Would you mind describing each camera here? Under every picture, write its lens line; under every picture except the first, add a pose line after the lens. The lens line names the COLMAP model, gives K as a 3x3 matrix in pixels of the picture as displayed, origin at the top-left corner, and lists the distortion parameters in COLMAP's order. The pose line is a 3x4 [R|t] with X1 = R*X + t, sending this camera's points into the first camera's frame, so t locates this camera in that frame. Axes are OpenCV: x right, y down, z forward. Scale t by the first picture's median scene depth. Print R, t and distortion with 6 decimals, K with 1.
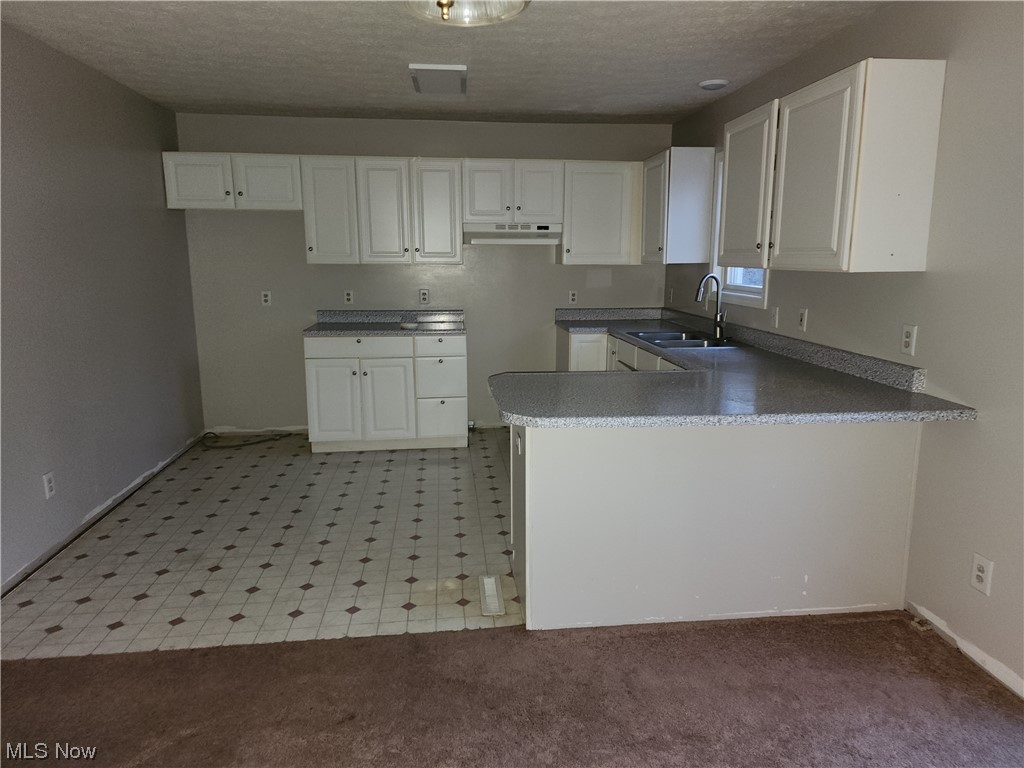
lens RADIAL K [[670.4, 0, 512.0], [0, 670.4, 384.0], [0, 0, 1]] dist [0.097872, -0.106130]
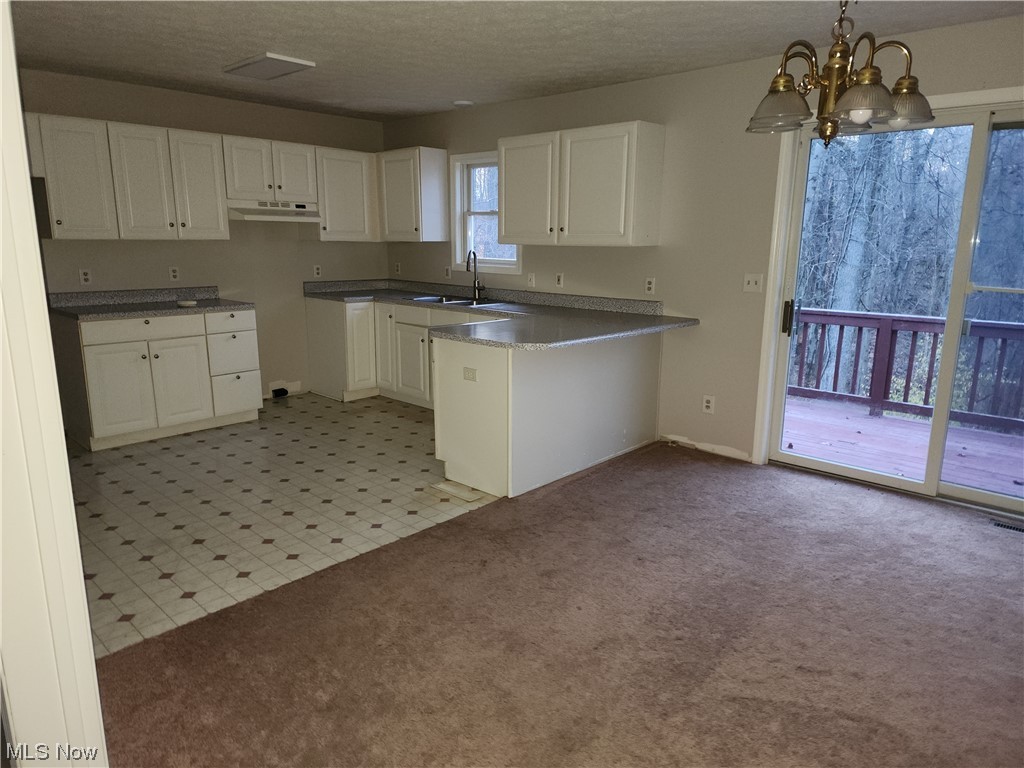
lens RADIAL K [[670.4, 0, 512.0], [0, 670.4, 384.0], [0, 0, 1]] dist [0.097872, -0.106130]
pose [[0.768669, -0.133598, 0.625540, -0.468382], [0.113486, 0.990914, 0.072179, 0.011420], [-0.629499, 0.015508, 0.776846, -0.062817]]
